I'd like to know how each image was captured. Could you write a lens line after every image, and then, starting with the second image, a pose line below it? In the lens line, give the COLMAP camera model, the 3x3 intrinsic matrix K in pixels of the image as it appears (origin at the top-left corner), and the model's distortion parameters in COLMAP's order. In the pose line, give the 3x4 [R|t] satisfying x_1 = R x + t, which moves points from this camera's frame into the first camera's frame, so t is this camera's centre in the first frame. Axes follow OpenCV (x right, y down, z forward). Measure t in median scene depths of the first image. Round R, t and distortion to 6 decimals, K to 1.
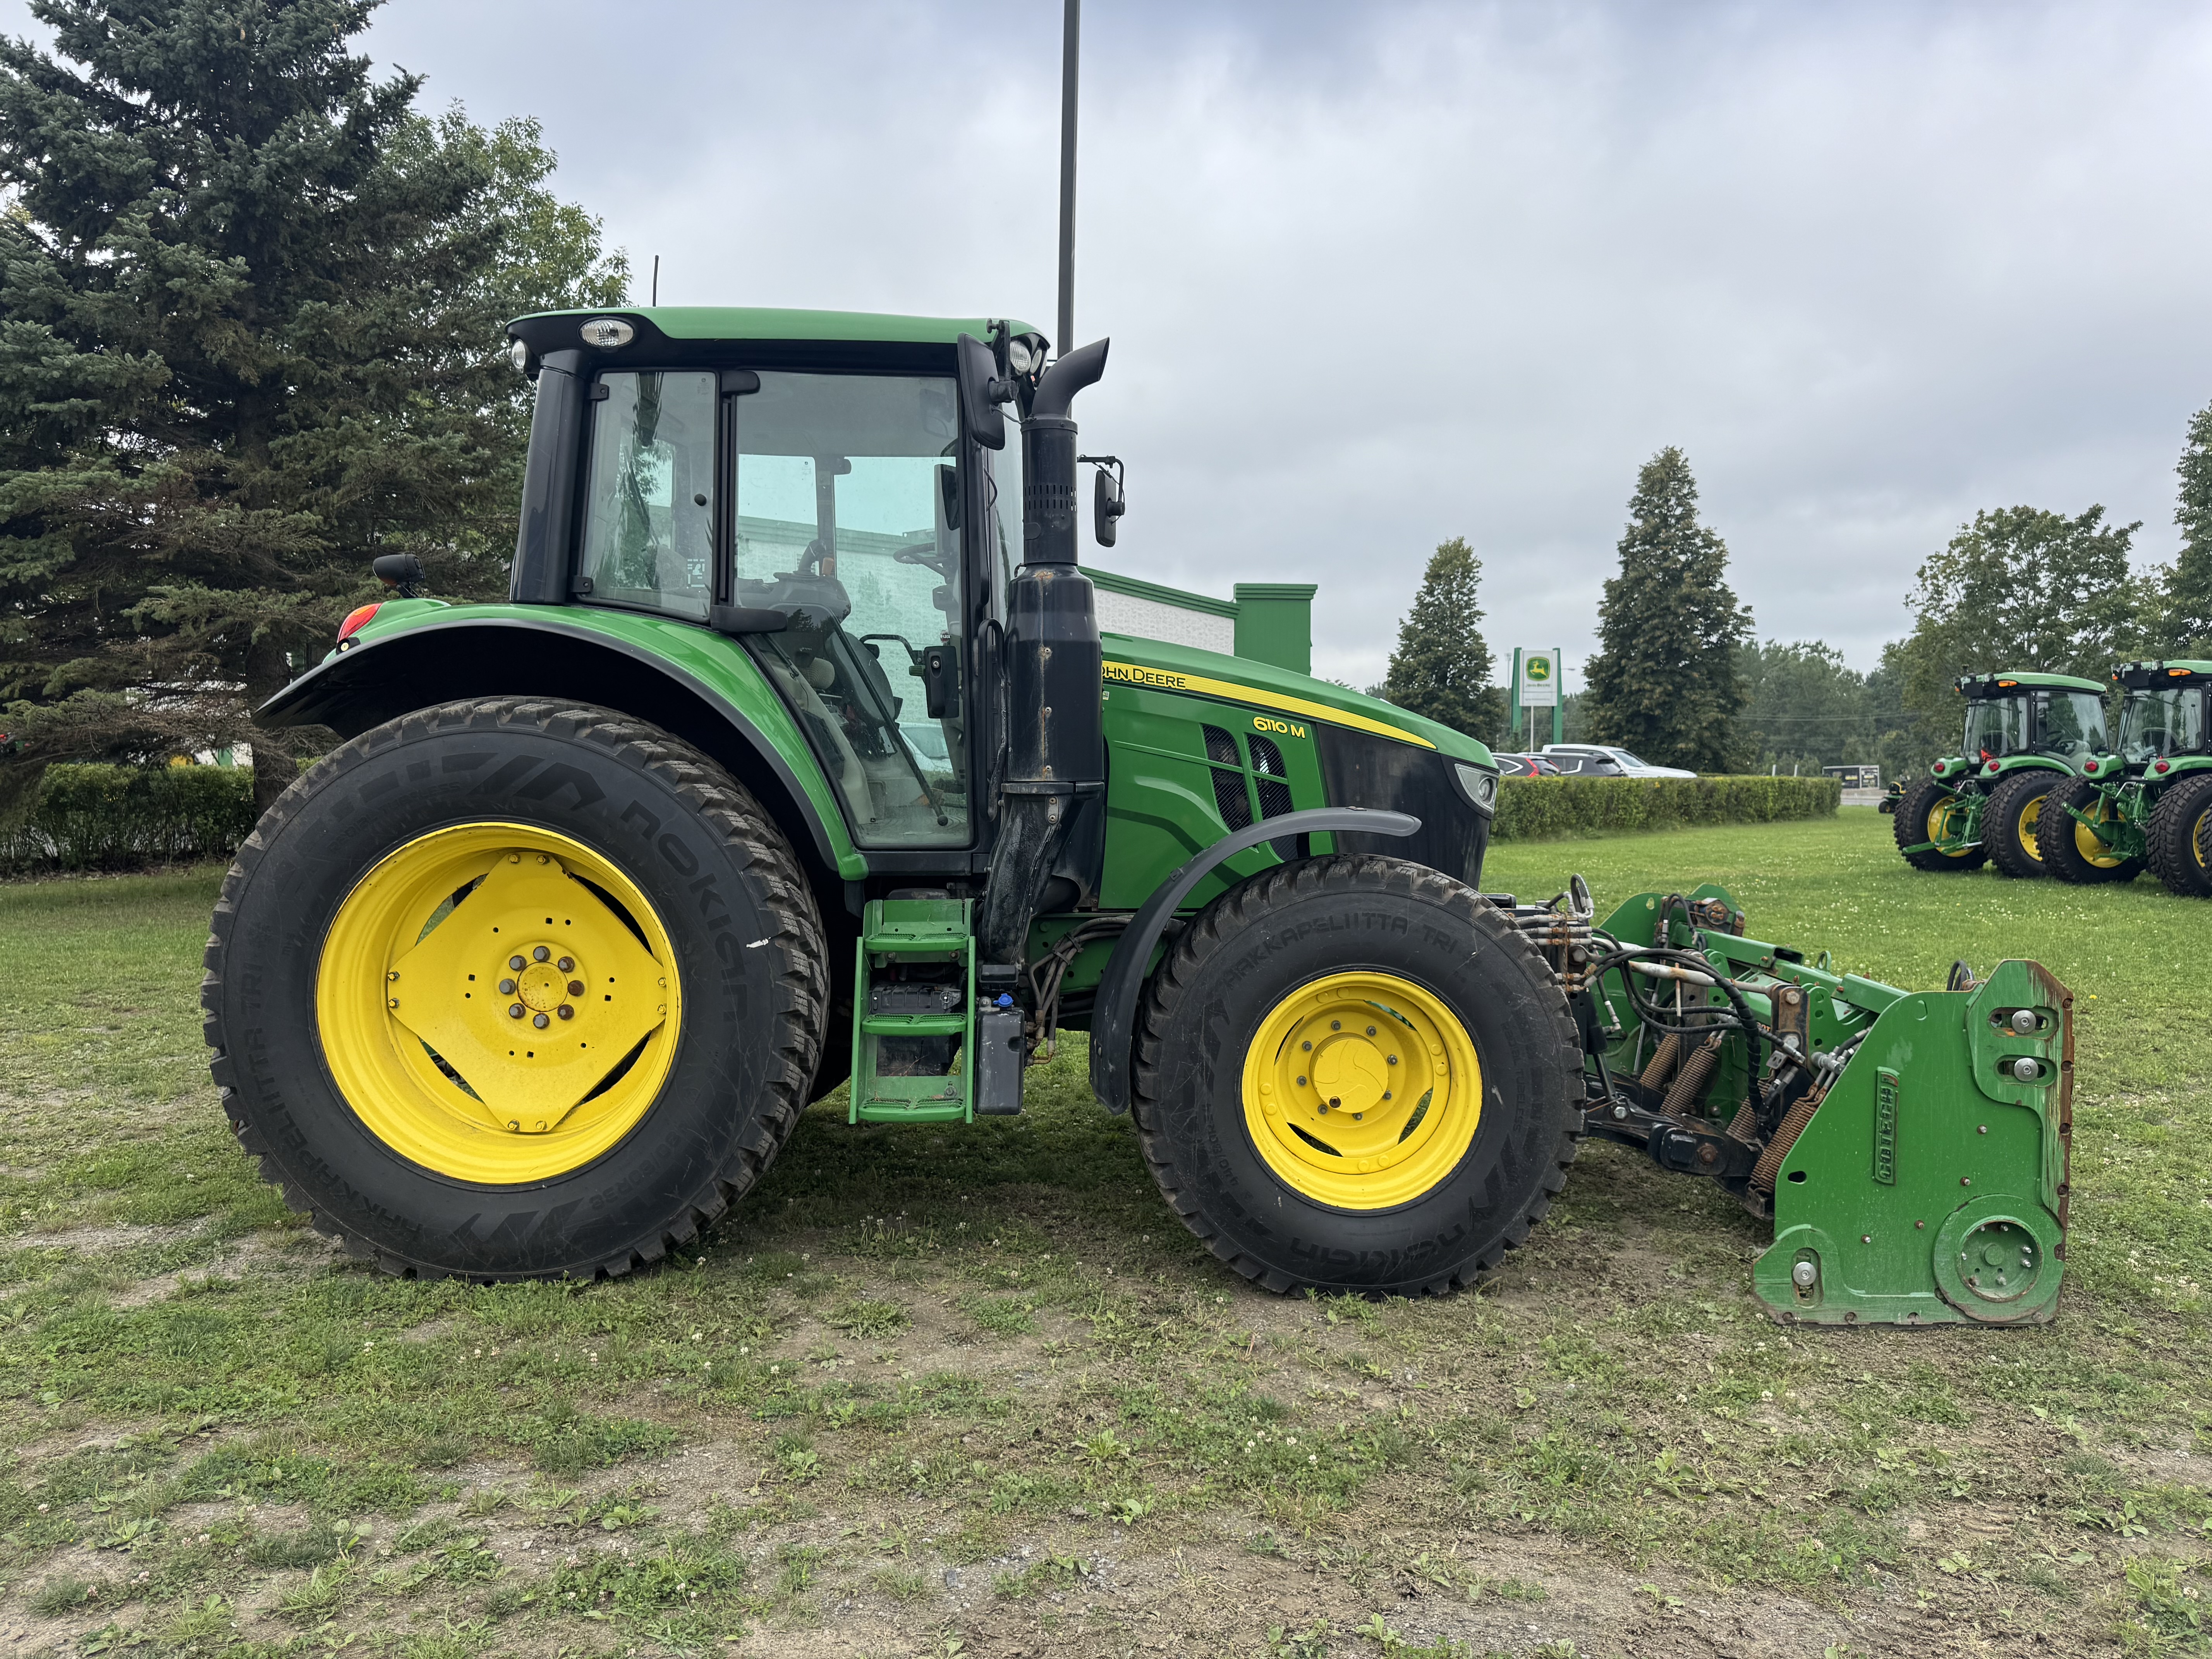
lens RADIAL K [[1587.9, 0, 1115.2], [0, 1587.9, 824.9], [0, 0, 1]] dist [0.008859, -0.011735]
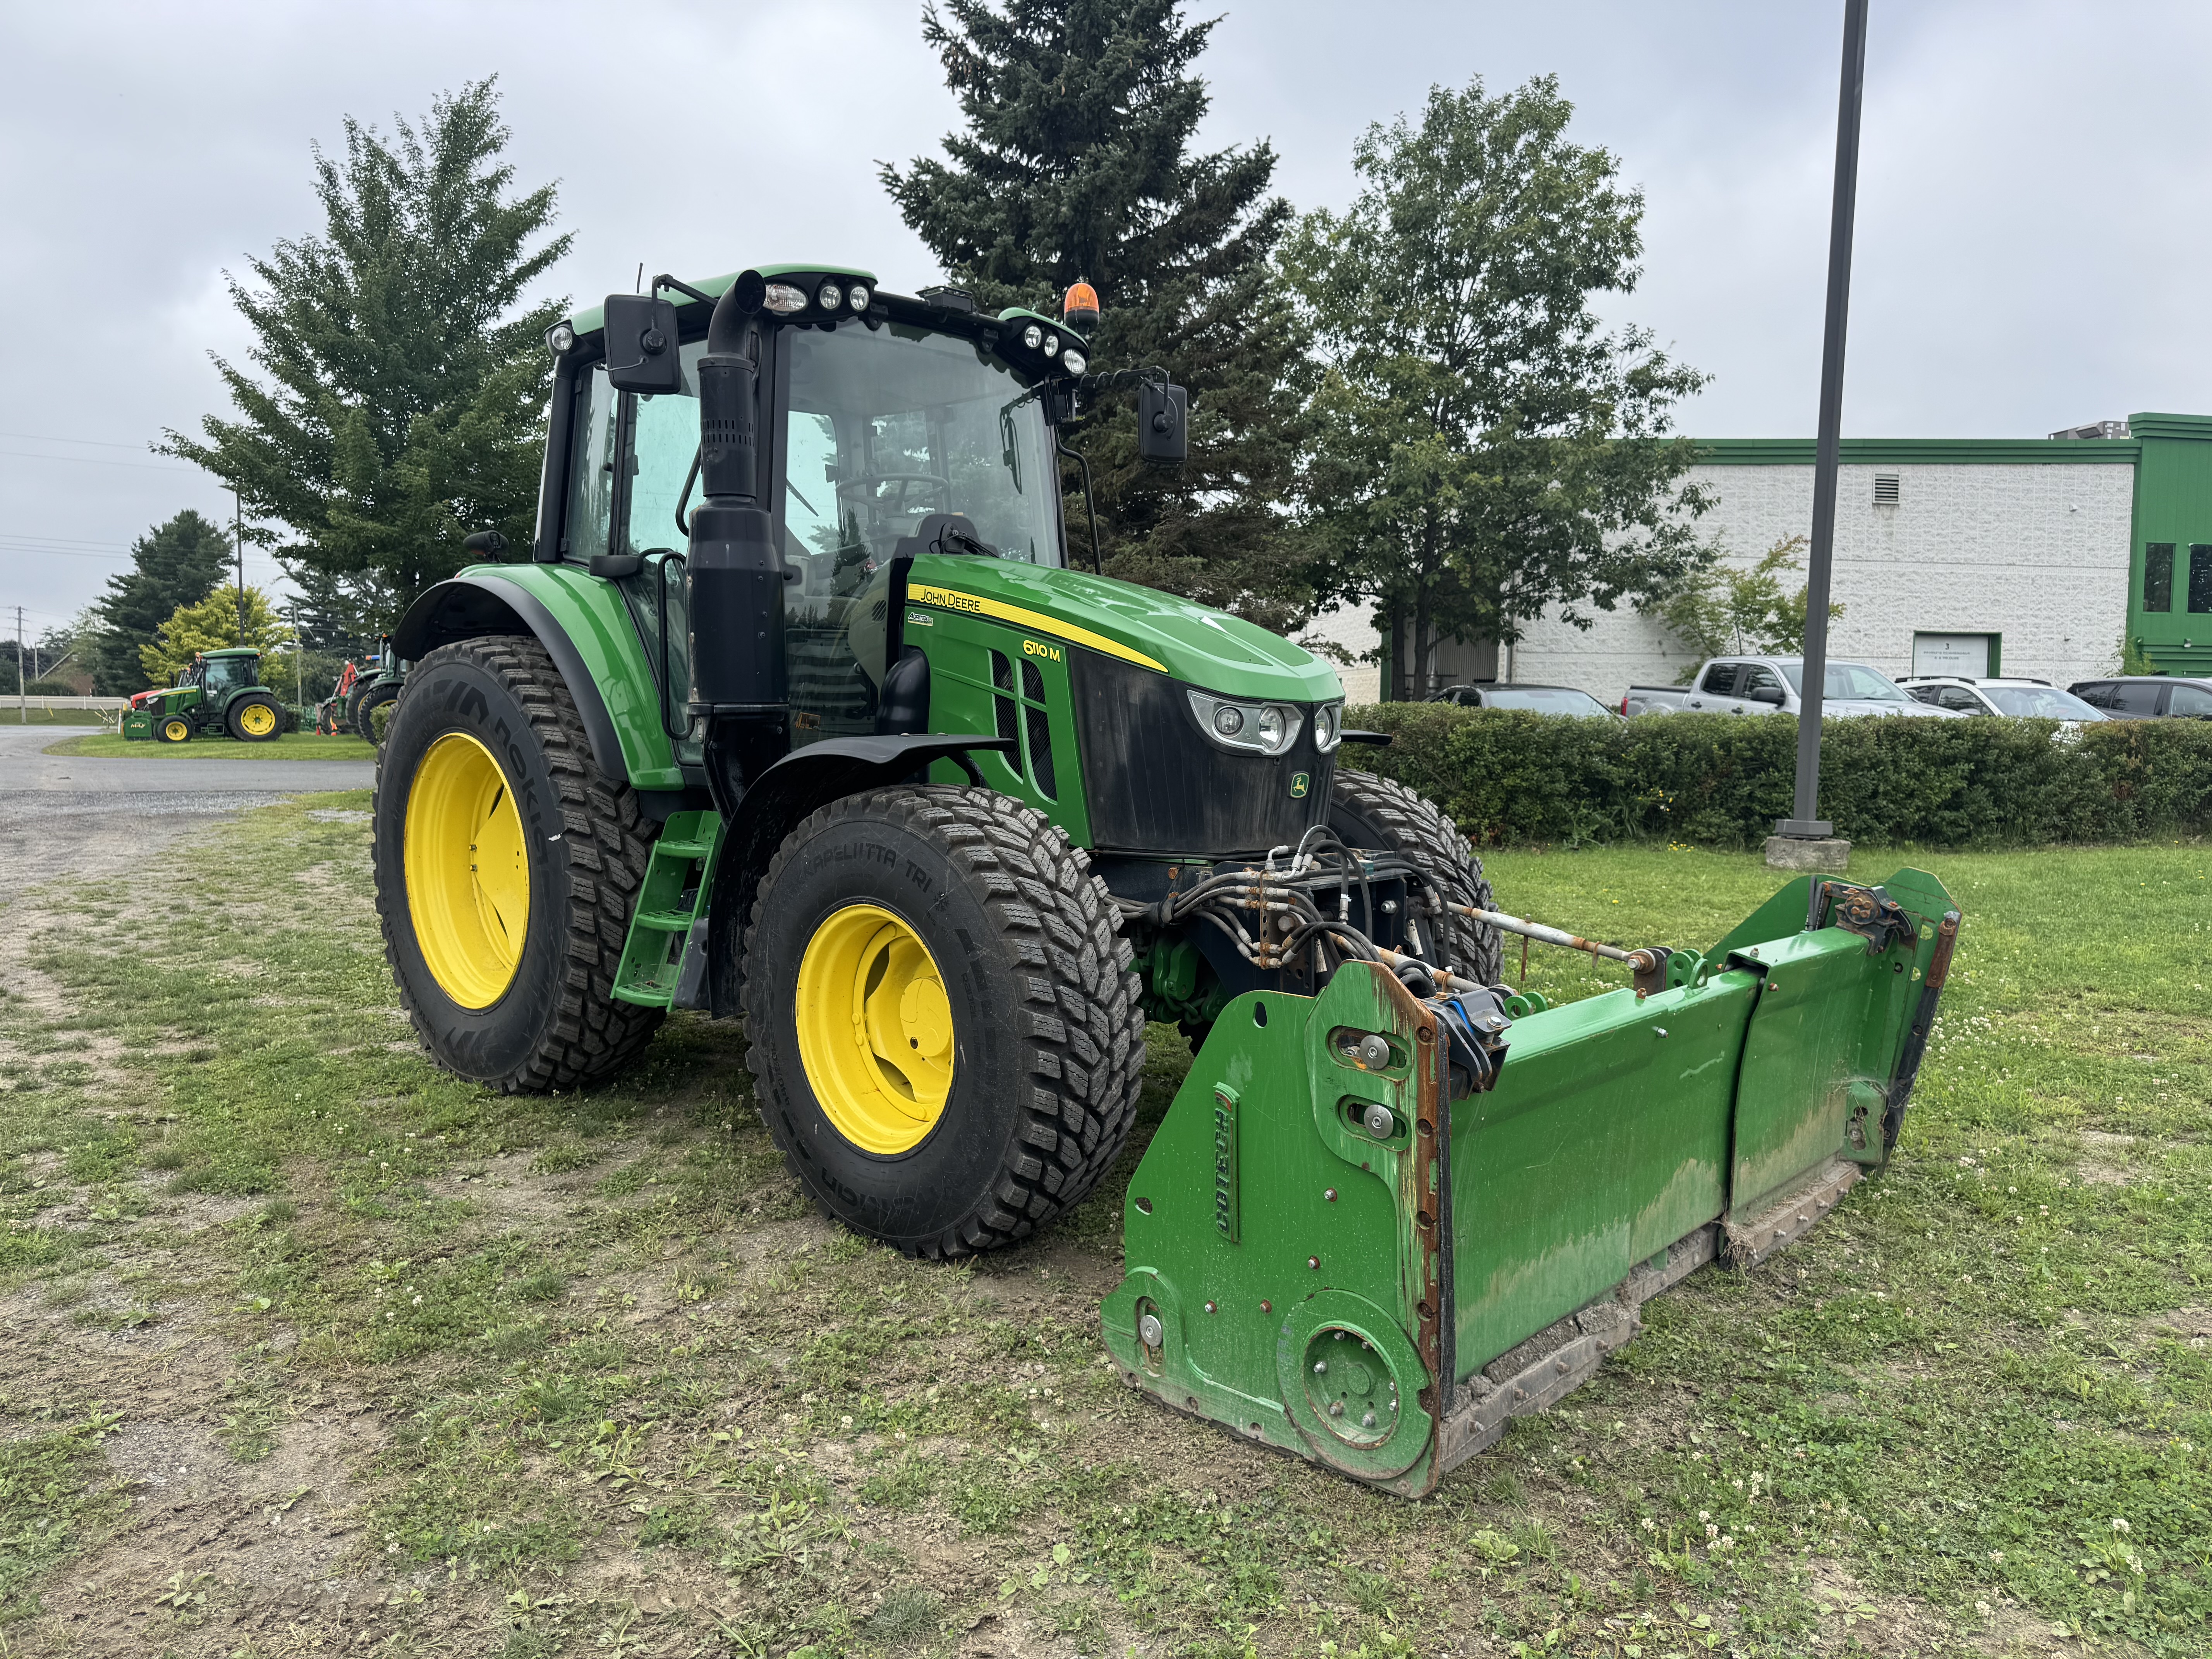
lens RADIAL K [[1587.9, 0, 1110.7], [0, 1587.9, 819.6], [0, 0, 1]] dist [0.008859, -0.011735]
pose [[0.751512, 0.054843, -0.657436, 0.764253], [-0.036406, 0.998468, 0.041676, -0.002354], [0.658714, -0.007385, 0.752357, 0.327152]]
